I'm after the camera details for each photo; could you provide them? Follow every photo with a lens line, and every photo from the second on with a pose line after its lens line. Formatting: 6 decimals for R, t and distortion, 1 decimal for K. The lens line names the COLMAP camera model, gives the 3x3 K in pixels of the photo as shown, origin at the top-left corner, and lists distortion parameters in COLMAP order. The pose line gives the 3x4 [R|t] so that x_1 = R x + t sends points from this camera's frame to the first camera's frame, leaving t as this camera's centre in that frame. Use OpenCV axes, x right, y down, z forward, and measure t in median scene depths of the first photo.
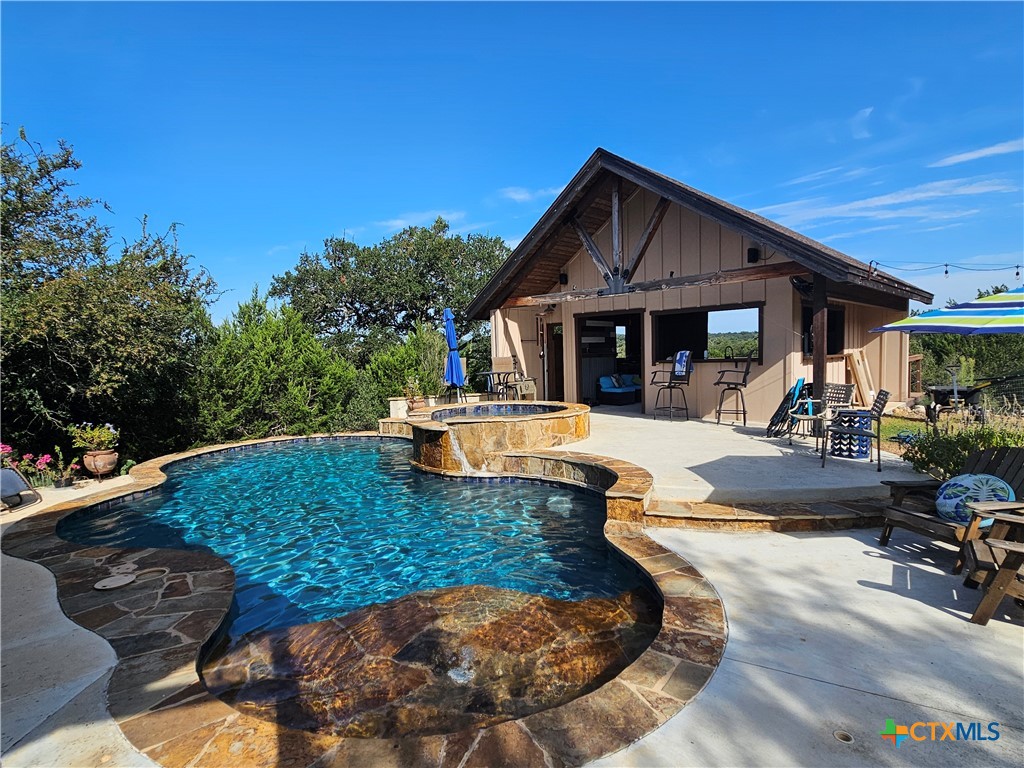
lens RADIAL K [[530.0, 0, 514.7], [0, 530.0, 385.7], [0, 0, 1]] dist [-0.000166, 0.001973]
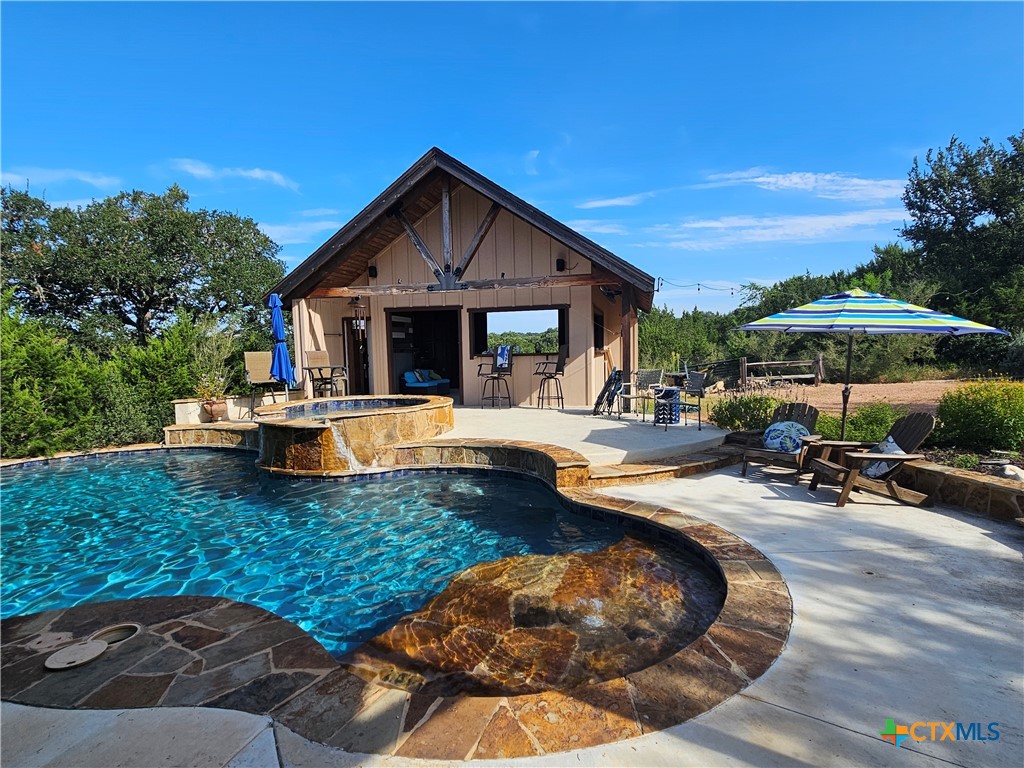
lens RADIAL K [[530.0, 0, 514.7], [0, 530.0, 385.7], [0, 0, 1]] dist [-0.000166, 0.001973]
pose [[0.855394, -0.028752, 0.517179, -0.256909], [0.030024, 0.999532, 0.005909, 0.013768], [-0.517106, 0.010473, 0.855857, 0.042660]]
